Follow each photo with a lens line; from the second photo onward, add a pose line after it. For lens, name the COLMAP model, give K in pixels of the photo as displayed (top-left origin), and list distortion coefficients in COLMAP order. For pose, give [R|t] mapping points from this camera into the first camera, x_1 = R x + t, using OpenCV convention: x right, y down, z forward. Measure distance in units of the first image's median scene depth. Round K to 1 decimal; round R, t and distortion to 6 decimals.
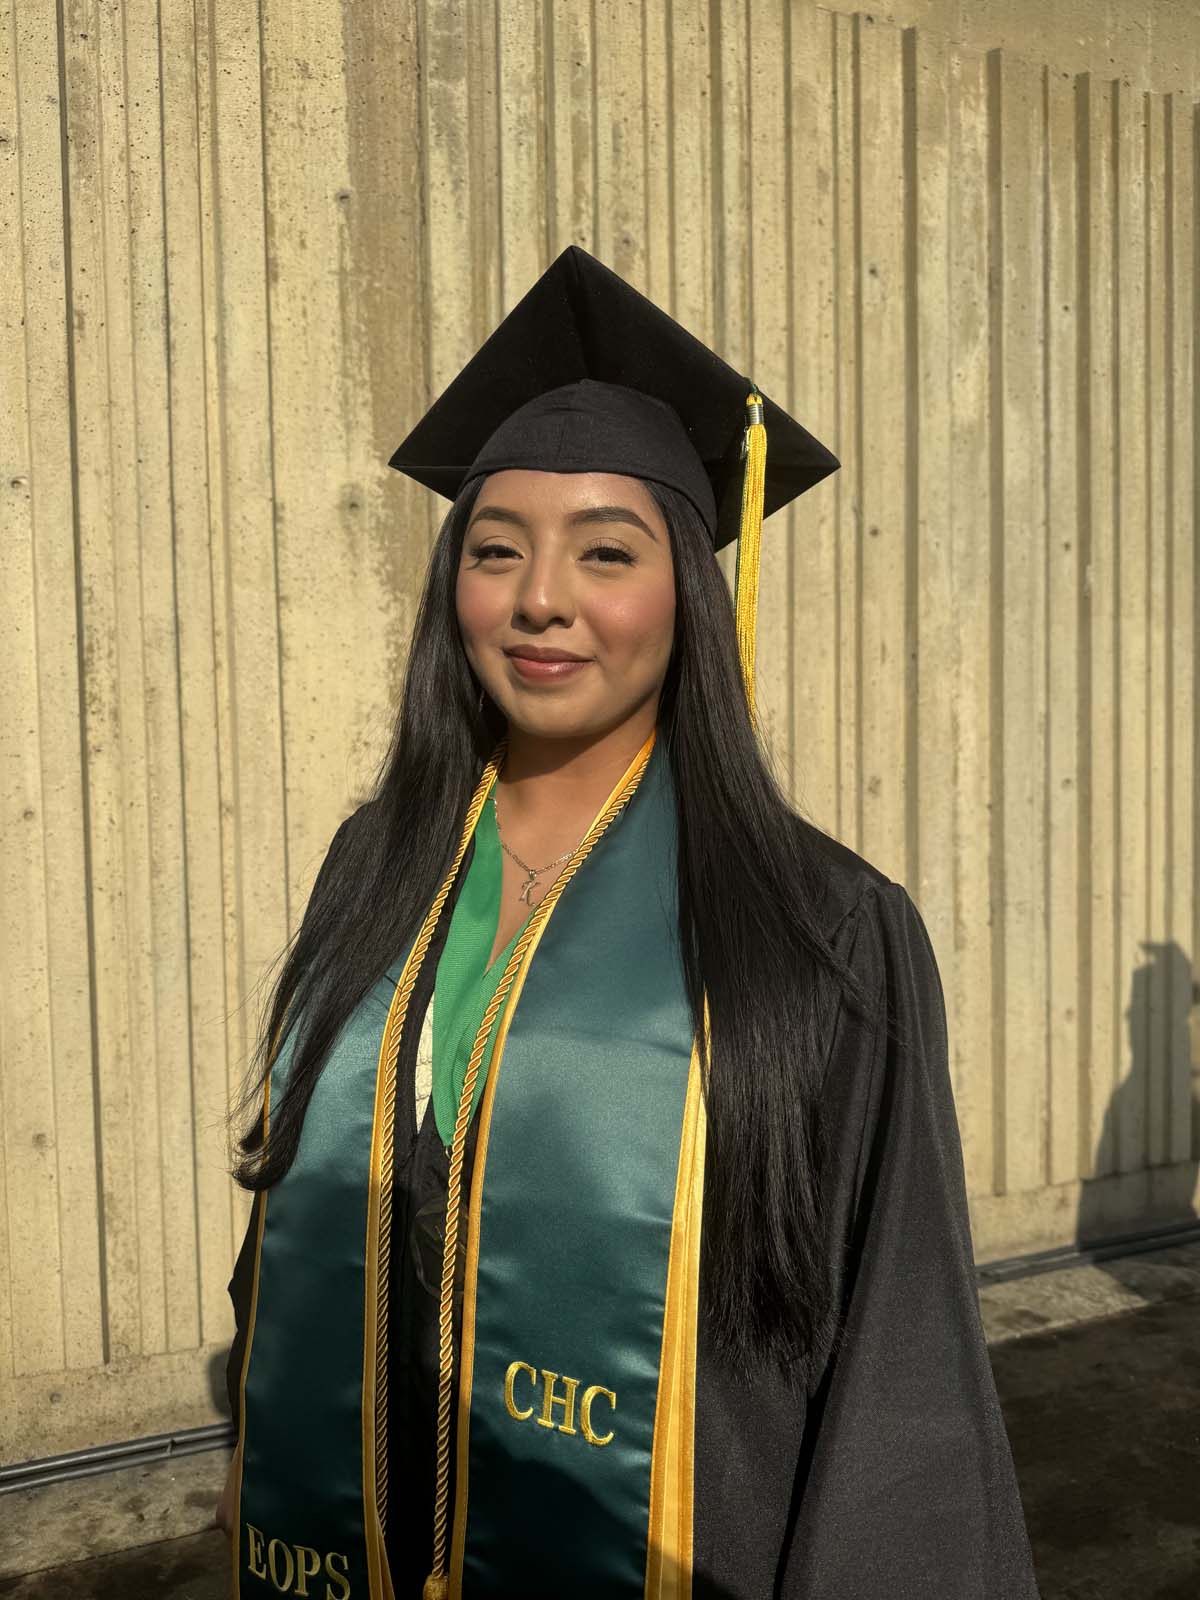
lens RADIAL K [[1149.5, 0, 605.4], [0, 1149.5, 792.2], [0, 0, 1]] dist [0.006411, -0.012644]
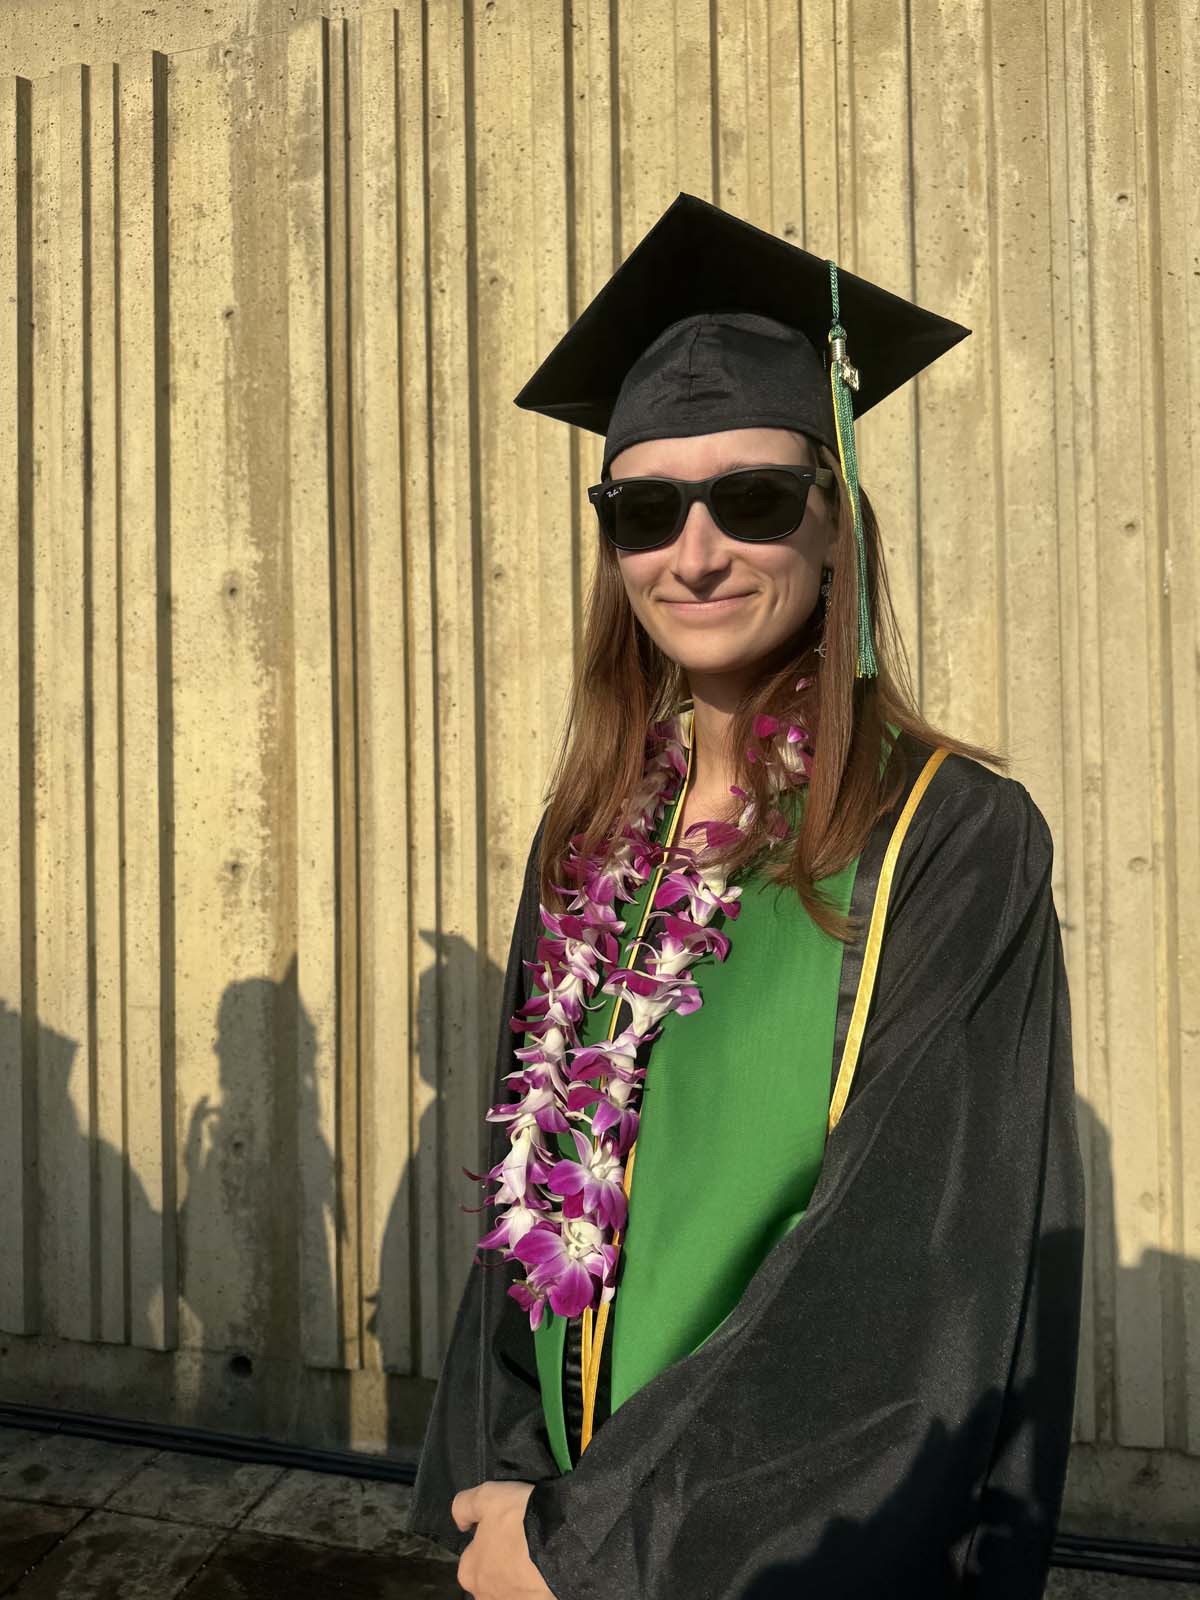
lens RADIAL K [[1149.5, 0, 591.4], [0, 1149.5, 805.4], [0, 0, 1]] dist [0.006411, -0.012644]
pose [[0.825976, -0.004487, -0.563688, 0.548805], [-0.019521, 0.999141, -0.036557, -0.011764], [0.563368, 0.041199, 0.825178, 0.250071]]
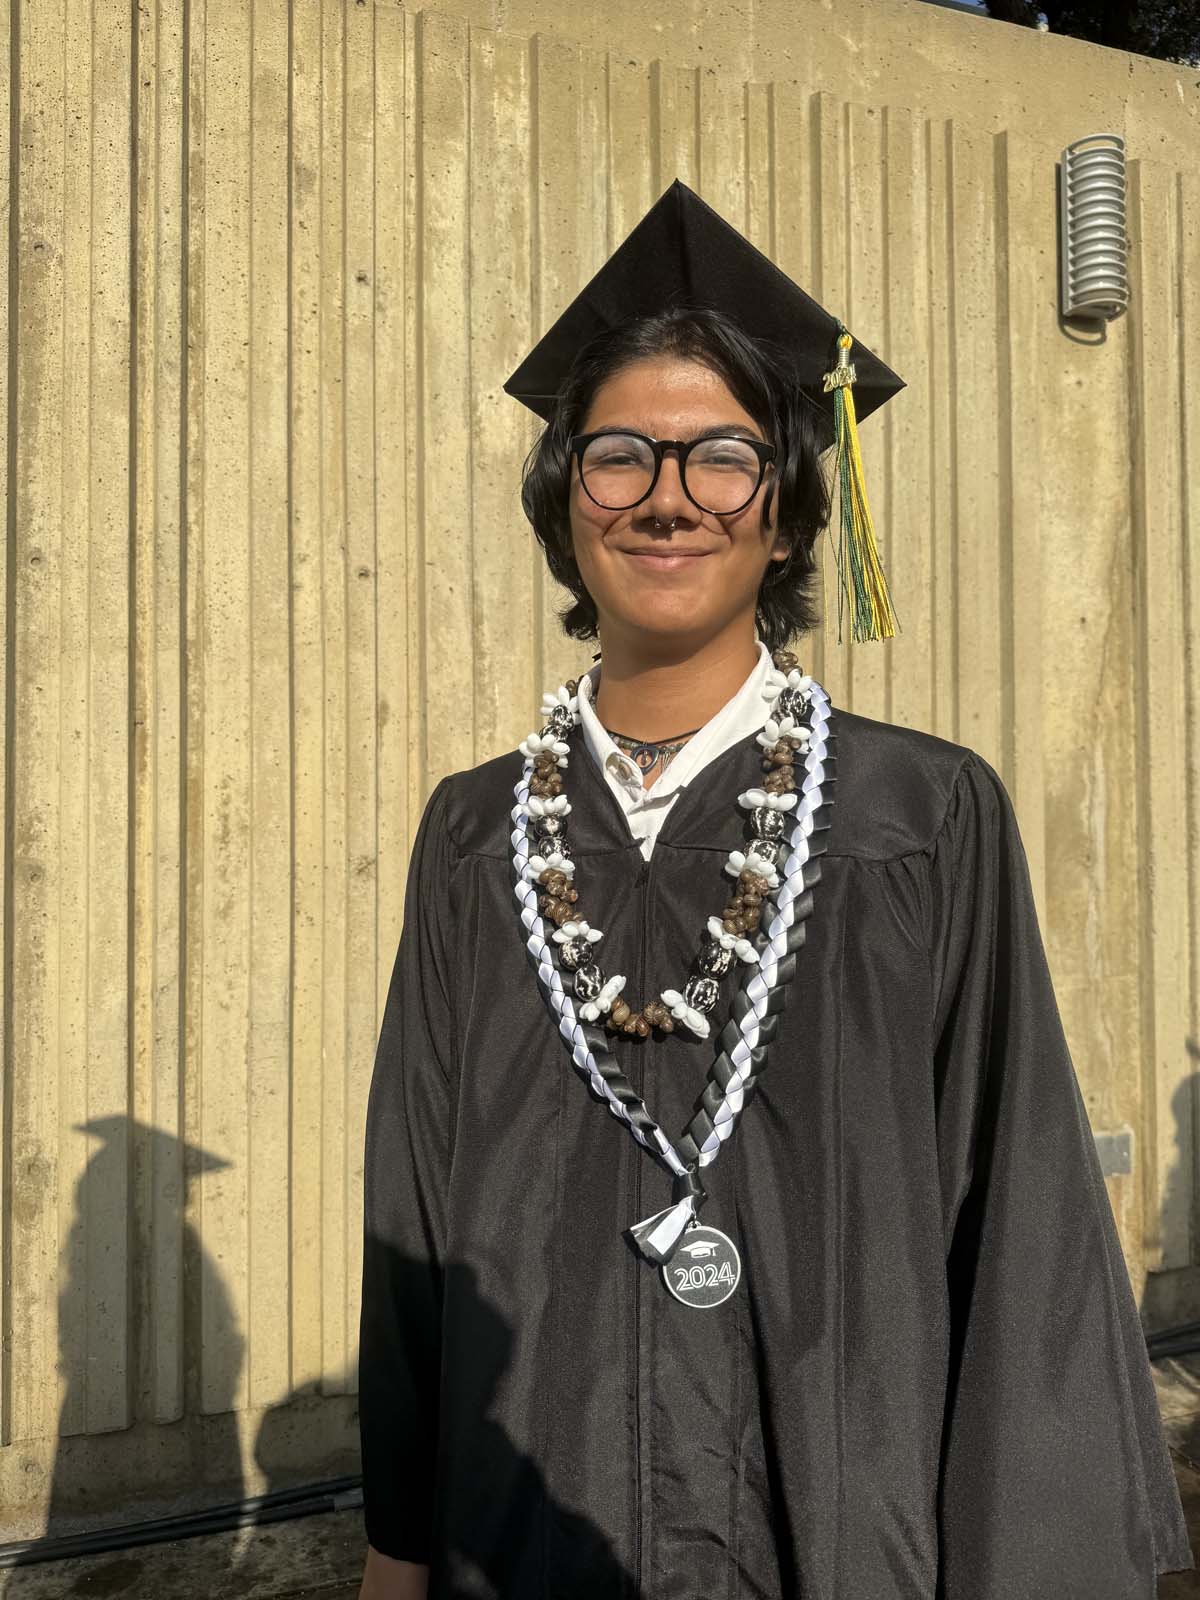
lens RADIAL K [[1149.5, 0, 603.3], [0, 1149.5, 790.1], [0, 0, 1]] dist [0.006411, -0.012644]
pose [[0.997812, 0.009430, -0.065445, 0.454519], [-0.013309, 0.998164, -0.059094, -0.014892], [0.064767, 0.059836, 0.996105, 0.157018]]
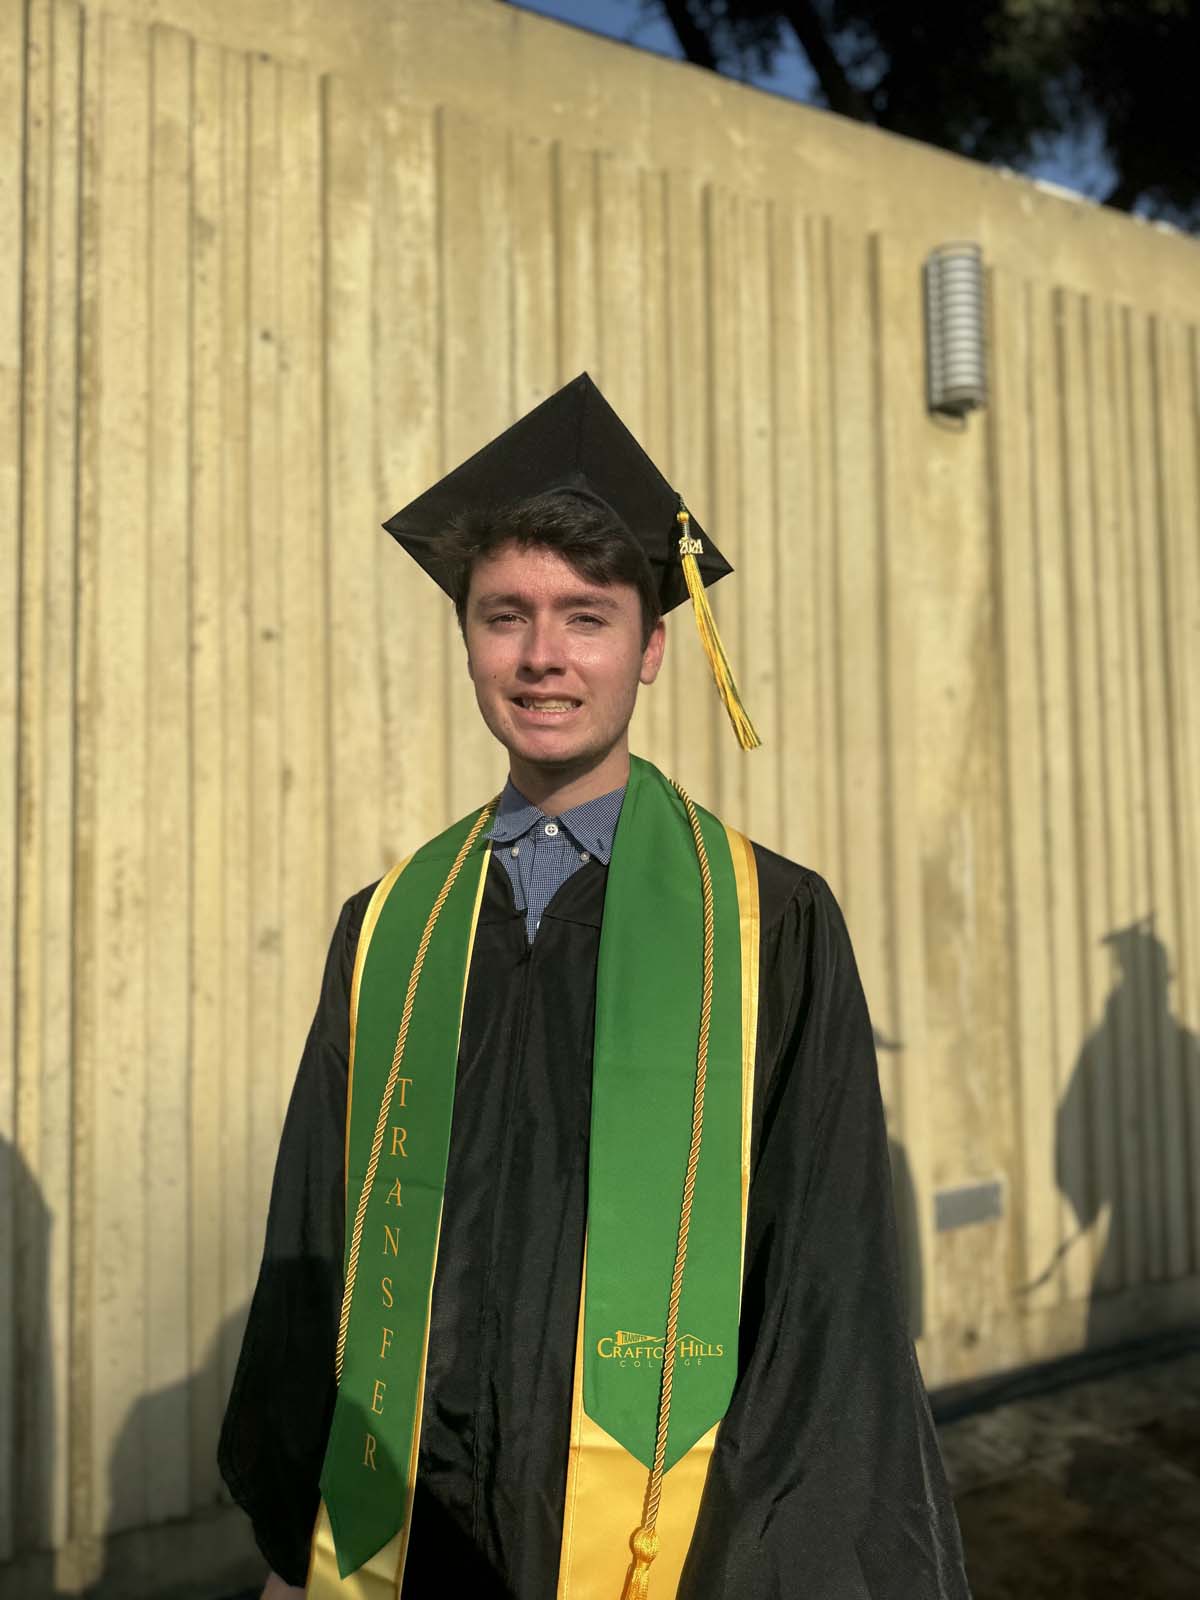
lens RADIAL K [[1149.5, 0, 592.4], [0, 1149.5, 809.2], [0, 0, 1]] dist [0.006411, -0.012644]
pose [[0.996866, 0.005969, 0.078879, 0.389702], [0.001245, 0.995842, -0.091091, -0.023842], [-0.079095, 0.090904, 0.992714, 0.157773]]
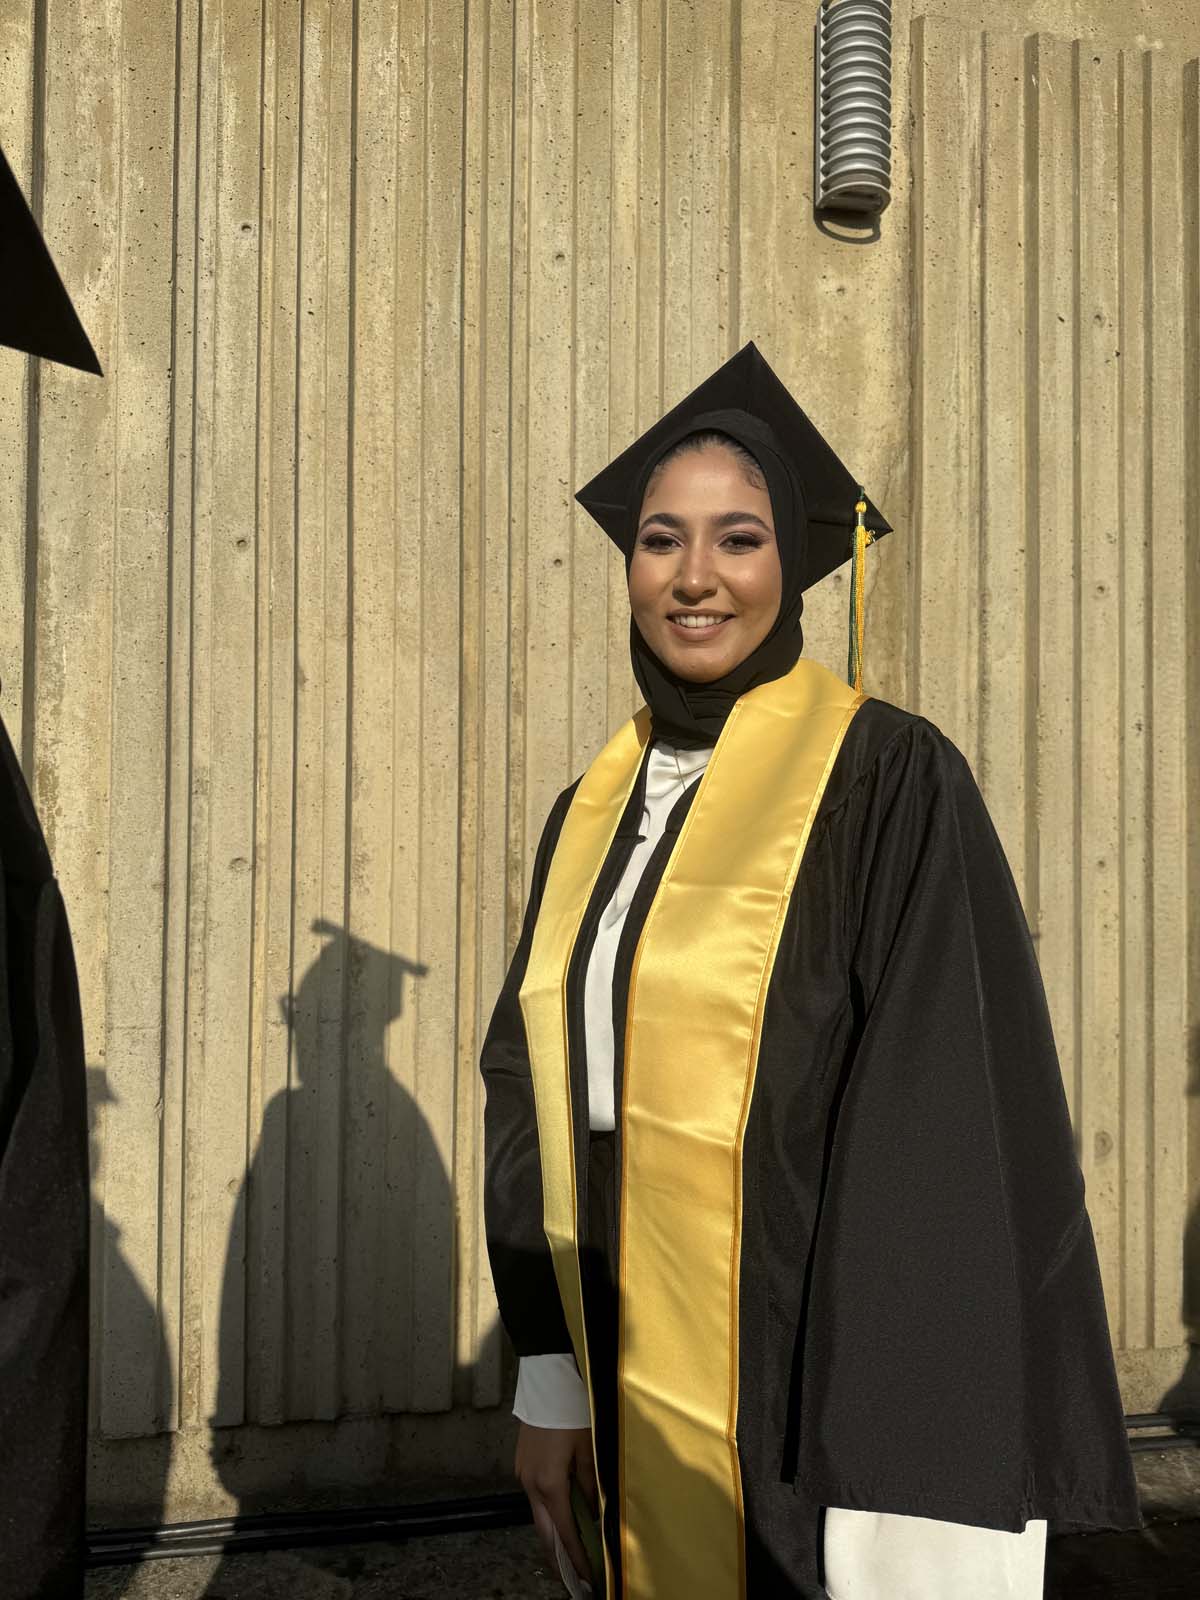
lens RADIAL K [[1148.4, 0, 599.7], [0, 1148.4, 787.0], [0, 0, 1]] dist [0.007065, -0.011246]
pose [[0.982767, 0.021195, -0.183628, 0.800248], [-0.031656, 0.998027, -0.054227, -0.026006], [0.182117, 0.059105, 0.981499, 0.343534]]
